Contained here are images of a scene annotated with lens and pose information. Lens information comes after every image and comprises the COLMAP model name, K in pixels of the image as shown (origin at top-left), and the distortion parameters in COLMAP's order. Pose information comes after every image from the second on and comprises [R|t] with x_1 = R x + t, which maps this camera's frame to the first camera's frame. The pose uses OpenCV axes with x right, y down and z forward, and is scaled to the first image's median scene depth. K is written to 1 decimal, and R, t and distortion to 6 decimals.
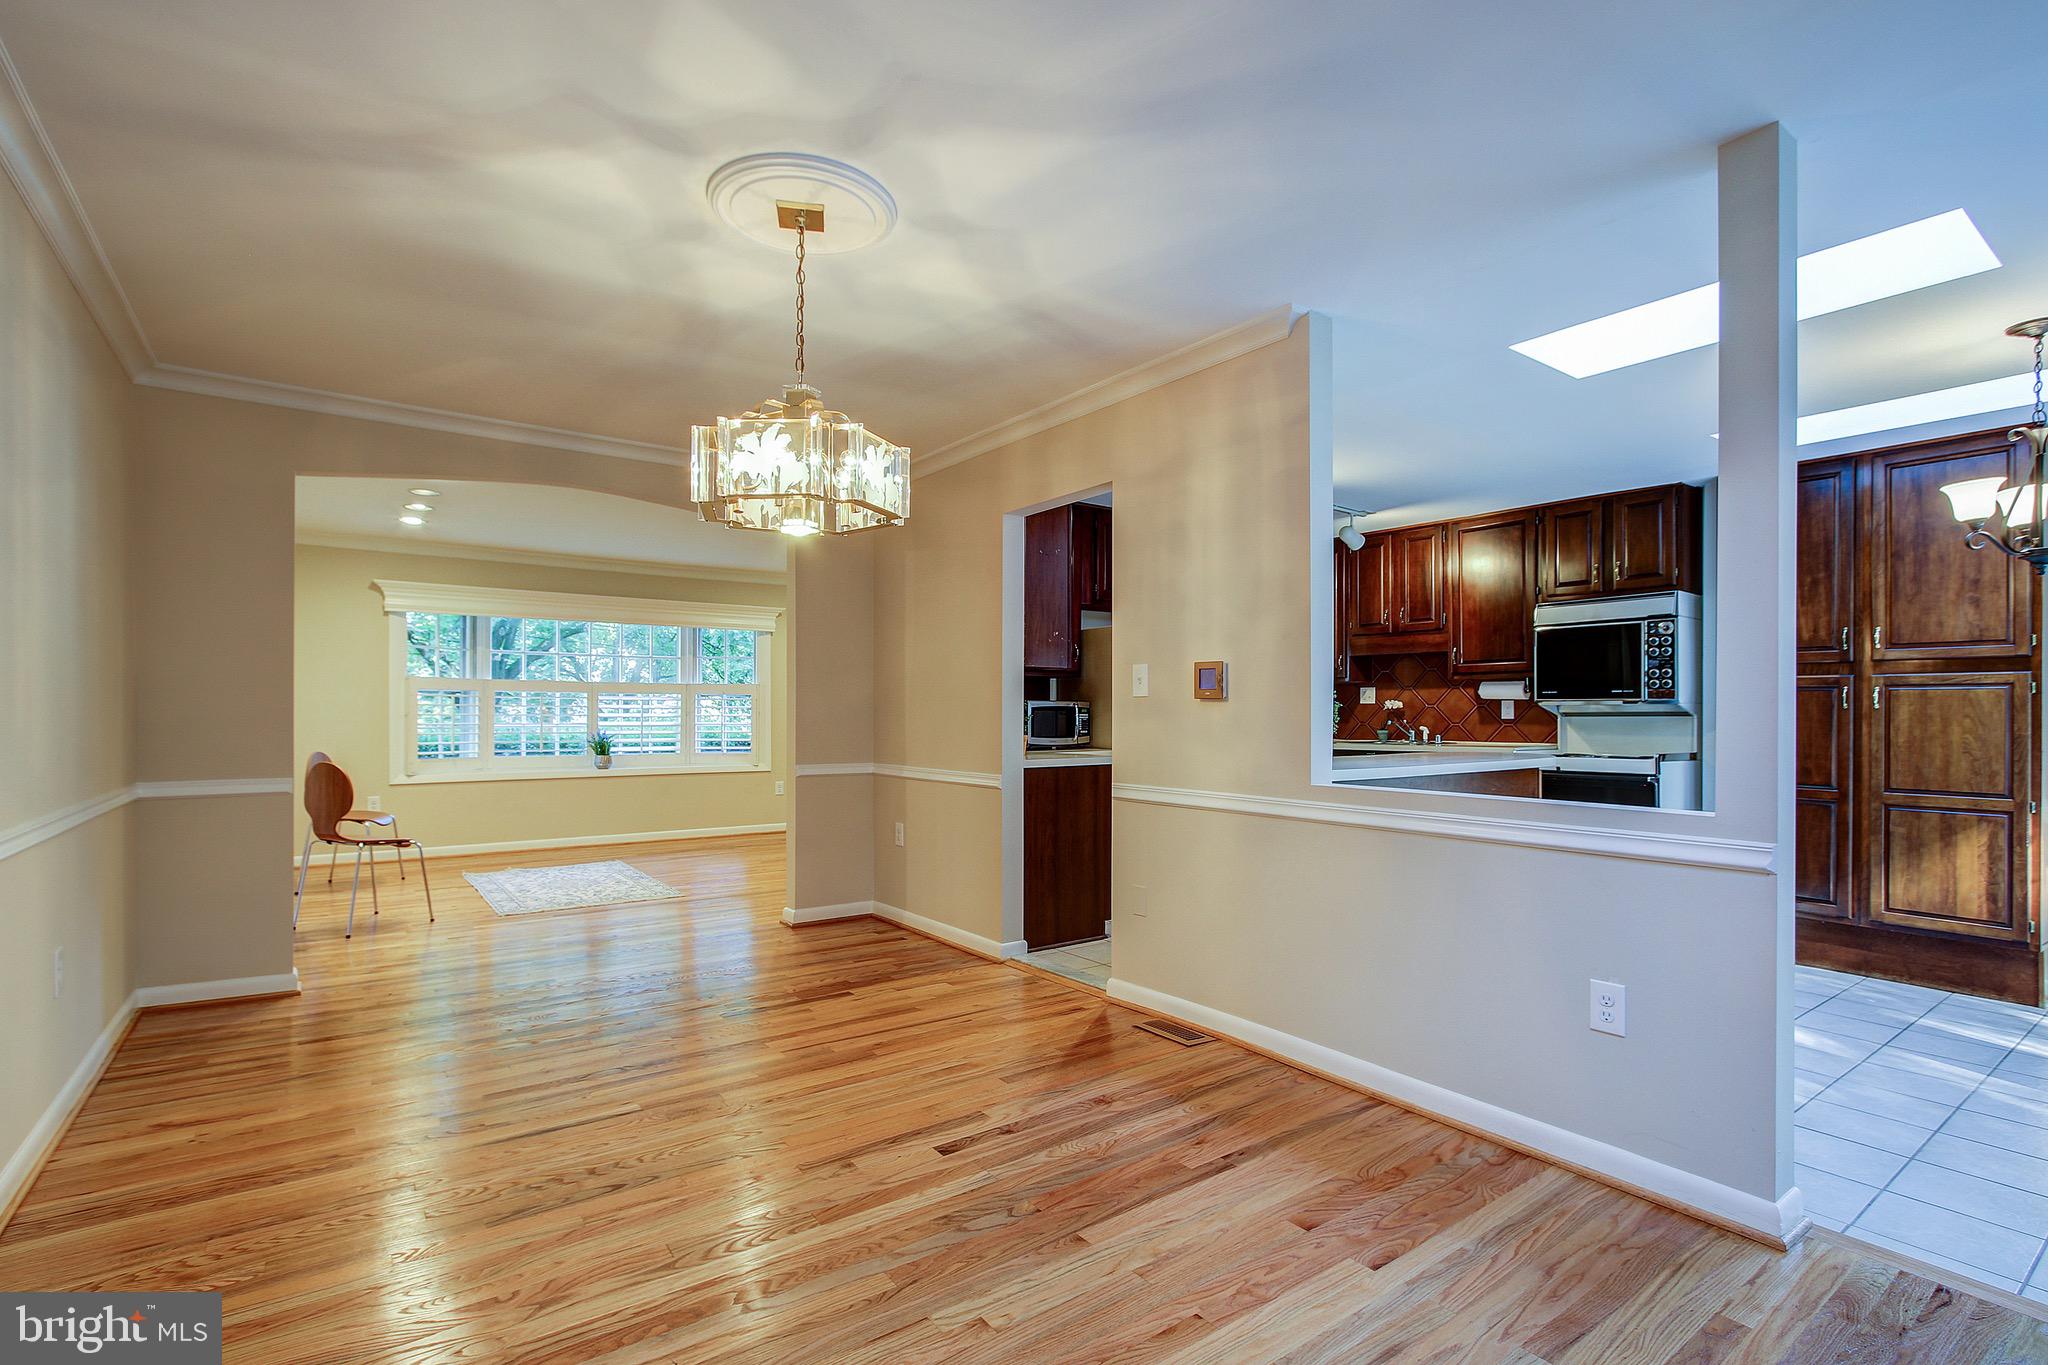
lens RADIAL K [[953.4, 0, 1016.1], [0, 953.4, 708.7], [0, 0, 1]] dist [-0.008160, 0.003920]
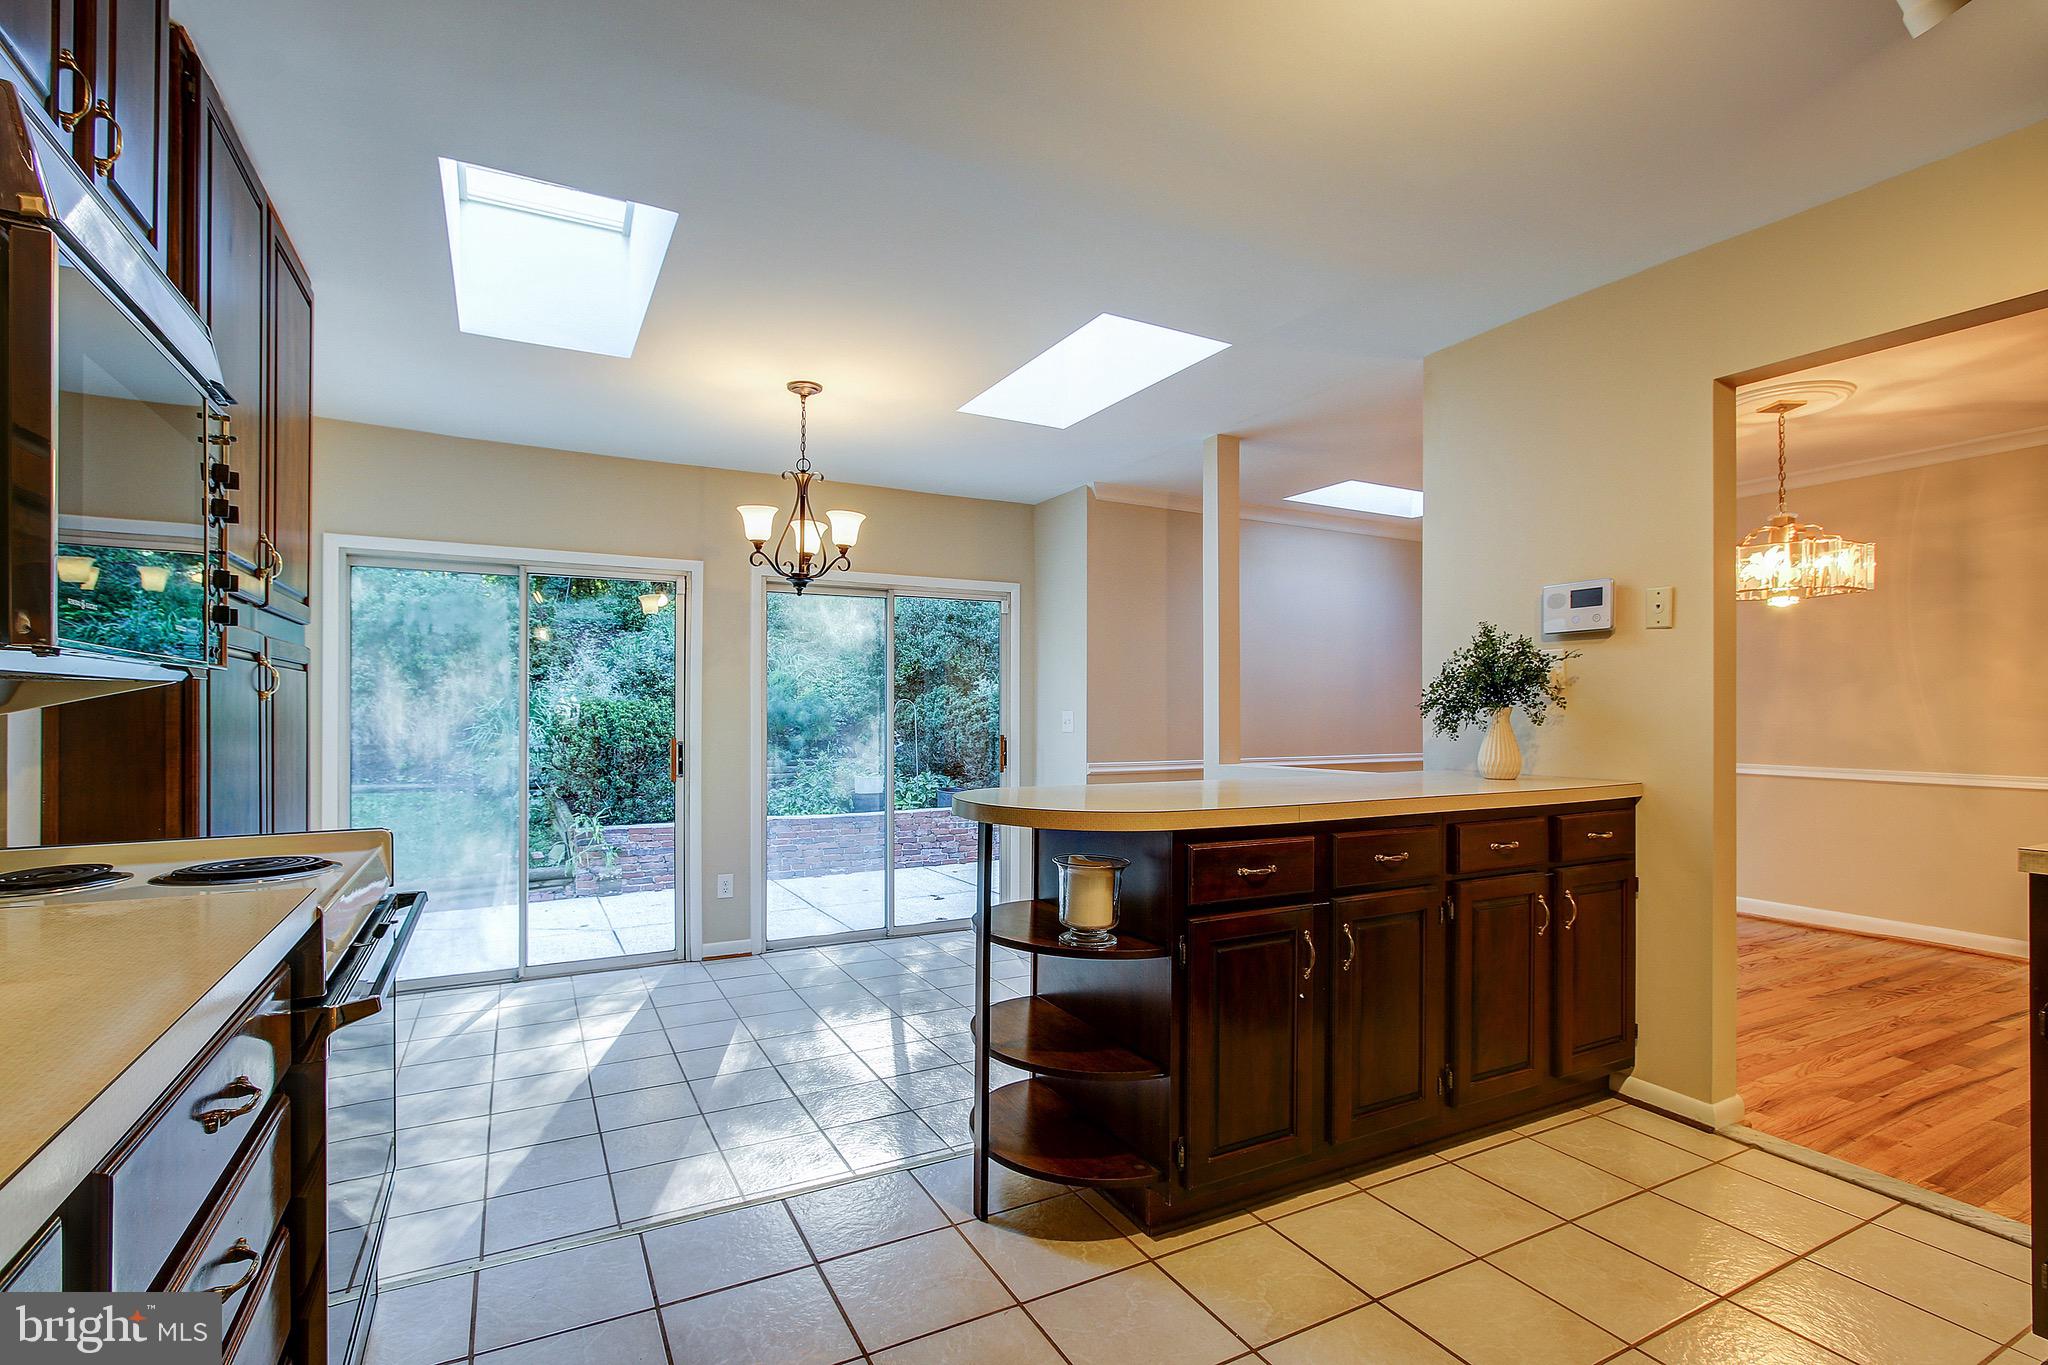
lens RADIAL K [[953.4, 0, 1032.1], [0, 953.4, 697.9], [0, 0, 1]] dist [-0.008160, 0.003920]
pose [[-0.992159, -0.005509, 0.124861, 0.372904], [-0.007409, 0.999864, -0.014756, 0.001784], [-0.124763, -0.015565, -0.992064, 1.253941]]
